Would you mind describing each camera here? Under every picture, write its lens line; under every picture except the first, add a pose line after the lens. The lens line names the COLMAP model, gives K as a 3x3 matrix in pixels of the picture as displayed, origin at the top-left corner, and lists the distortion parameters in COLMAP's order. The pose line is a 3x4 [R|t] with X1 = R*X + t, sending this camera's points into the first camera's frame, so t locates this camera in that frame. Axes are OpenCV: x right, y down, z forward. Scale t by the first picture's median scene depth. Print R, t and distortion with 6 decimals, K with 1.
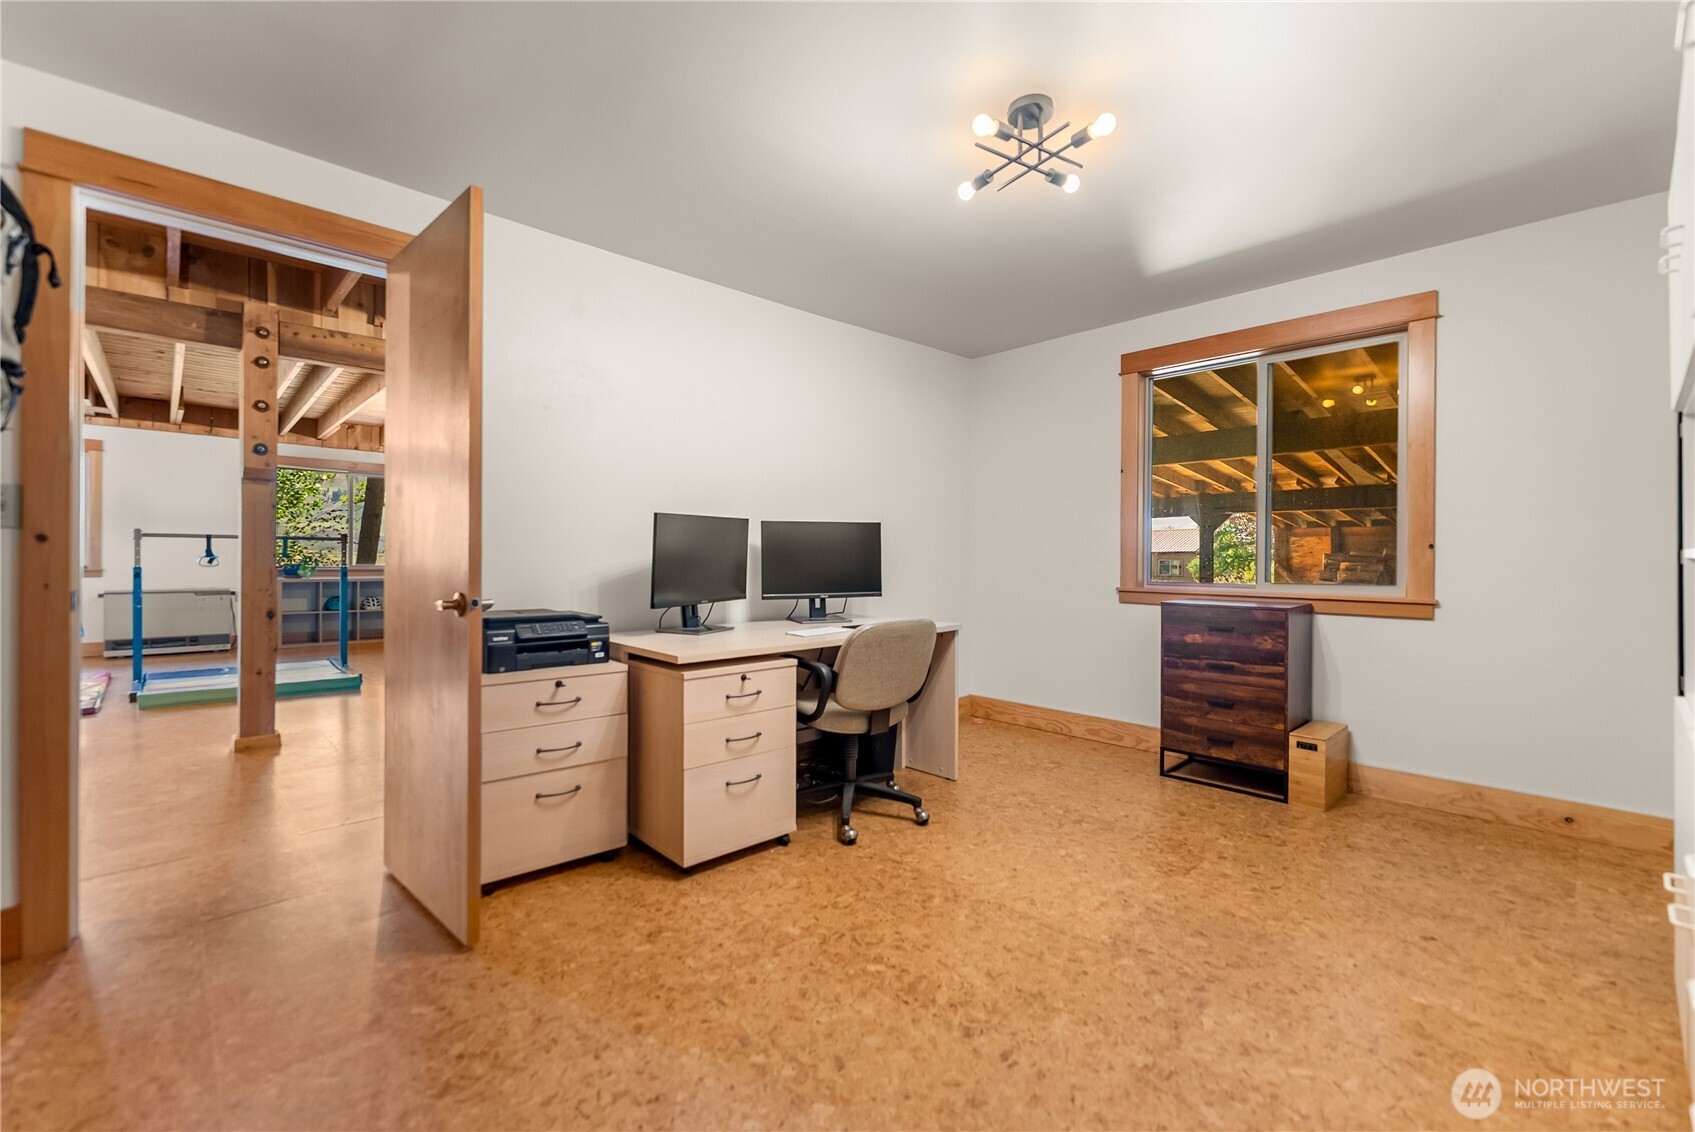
lens RADIAL K [[712.0, 0, 847.5], [0, 712.0, 566.0], [0, 0, 1]] dist [-0.001121, -0.000173]
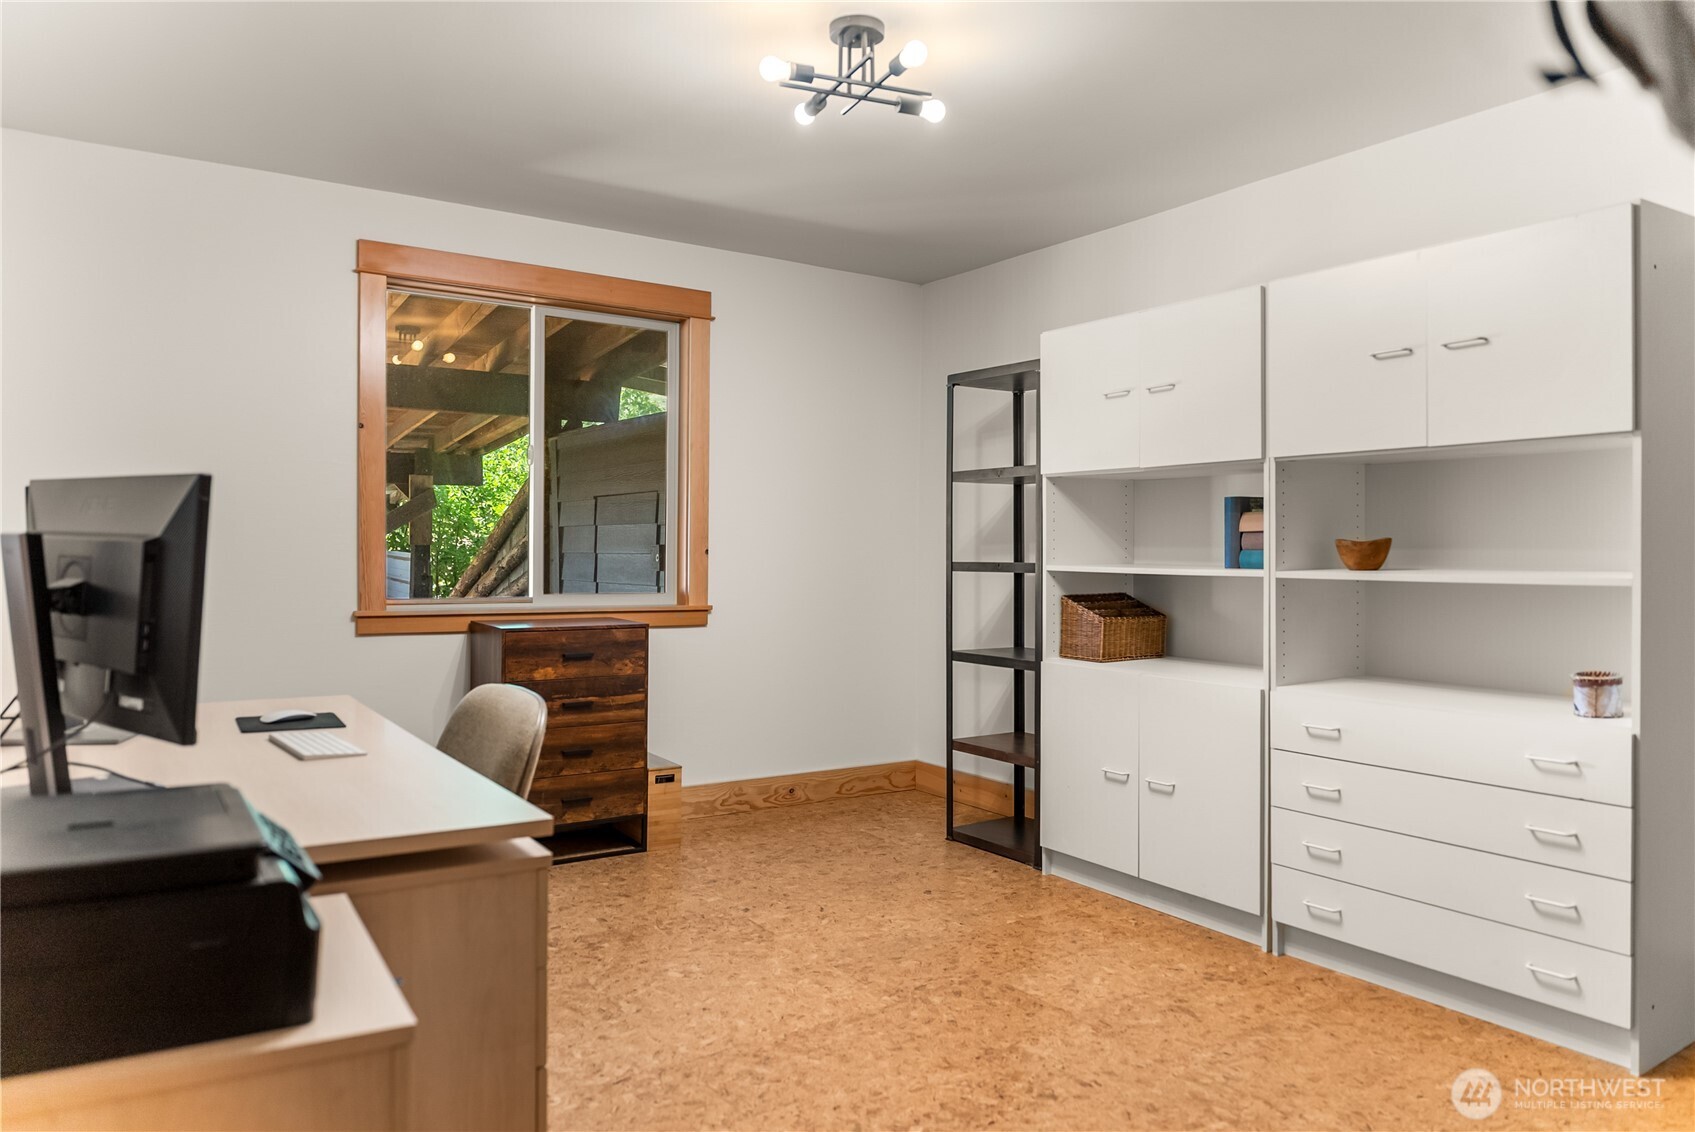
lens RADIAL K [[1151.3, 0, 847.5], [0, 1151.3, 566.0], [0, 0, 1]] dist [-0.015245, -0.001549]
pose [[0.168965, -0.018761, 0.985444, -0.820590], [0.004041, 0.999824, 0.018342, -0.040836], [-0.985614, 0.000883, 0.169011, 0.614623]]
